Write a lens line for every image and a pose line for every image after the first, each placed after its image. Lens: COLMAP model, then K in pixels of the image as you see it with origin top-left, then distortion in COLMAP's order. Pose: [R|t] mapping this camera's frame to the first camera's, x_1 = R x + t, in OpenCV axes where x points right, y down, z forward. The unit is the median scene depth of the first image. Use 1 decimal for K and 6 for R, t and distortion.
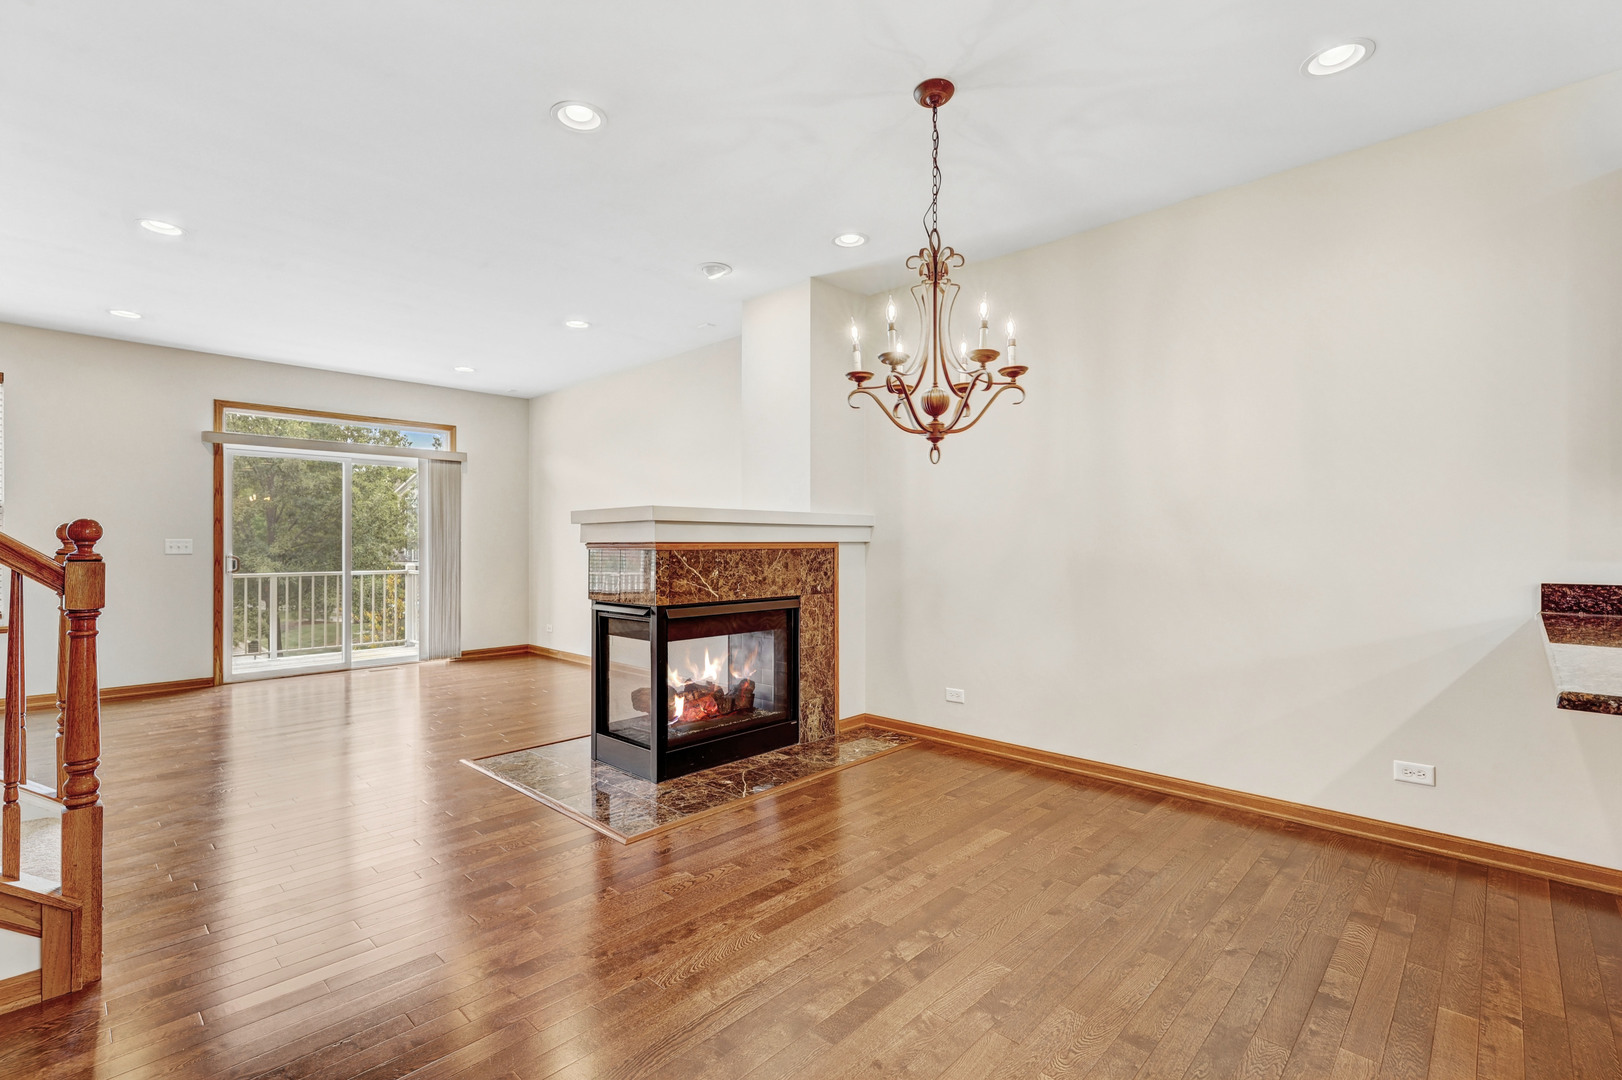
lens RADIAL K [[730.5, 0, 811.8], [0, 730.5, 534.4], [0, 0, 1]] dist [-0.003580, -0.000345]
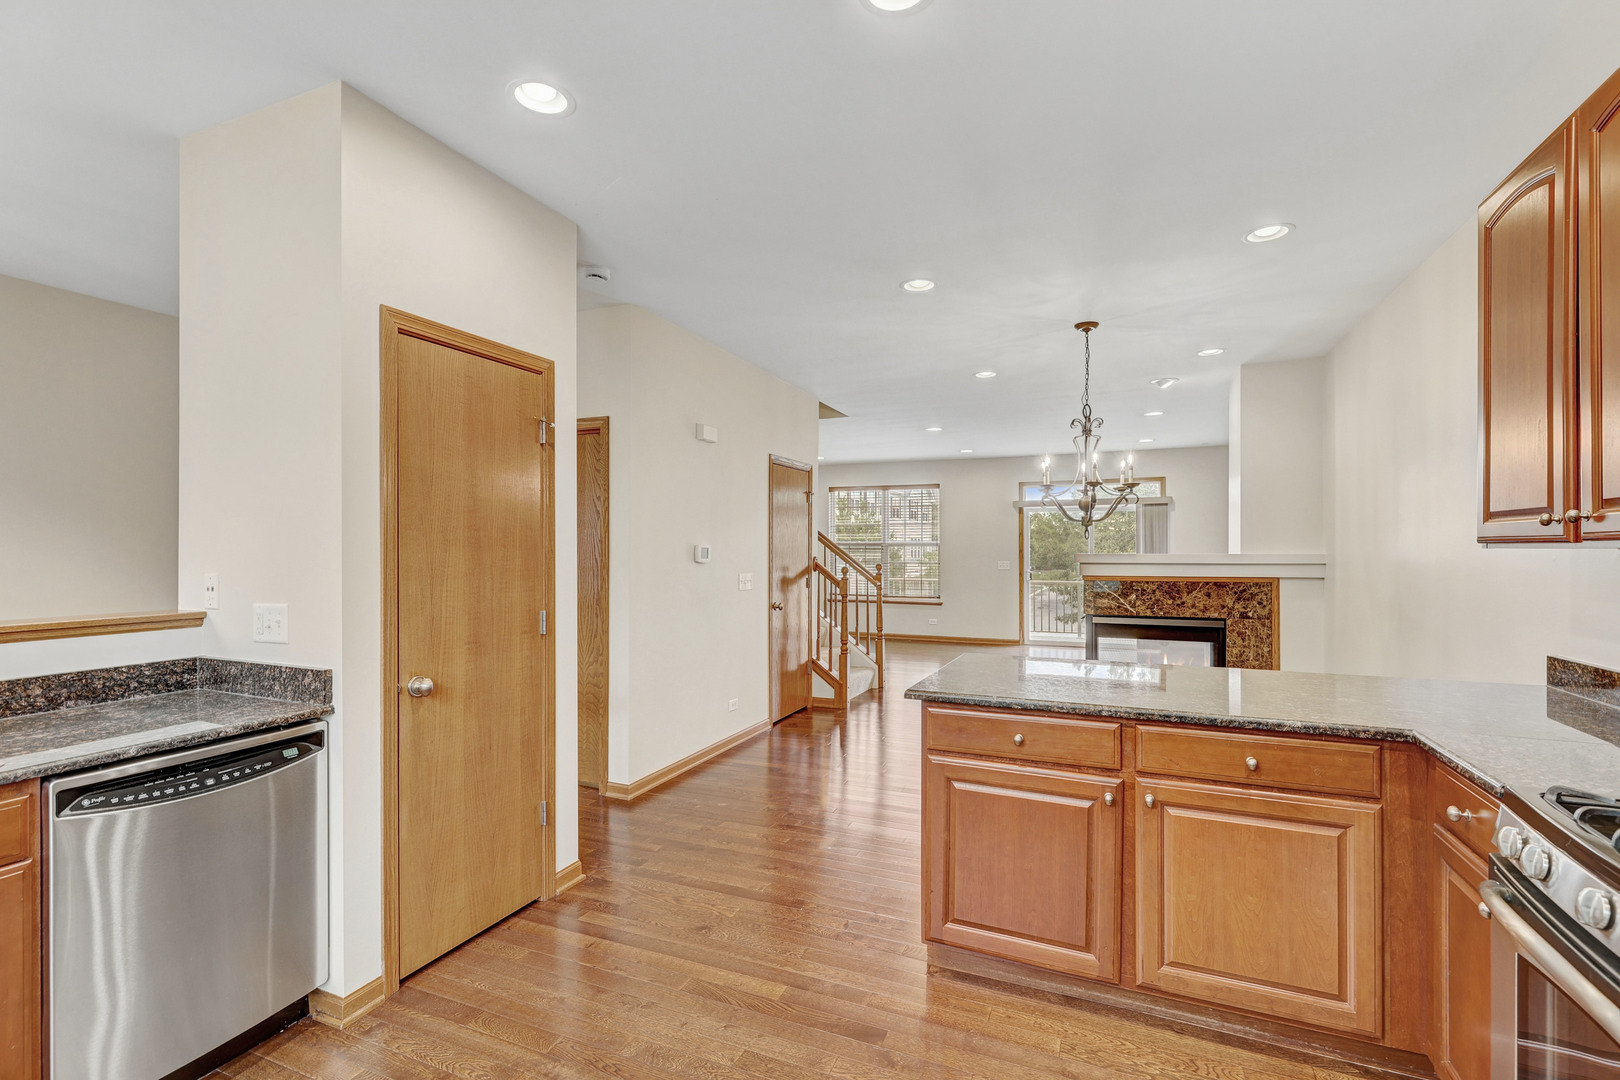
lens RADIAL K [[729.6, 0, 808.3], [0, 729.6, 540.4], [0, 0, 1]] dist [-0.003580, -0.000345]
pose [[0.349461, -0.011703, -0.936878, 0.950274], [0.013203, 0.999884, -0.007565, -0.055069], [0.936858, -0.009726, 0.349575, -0.140384]]
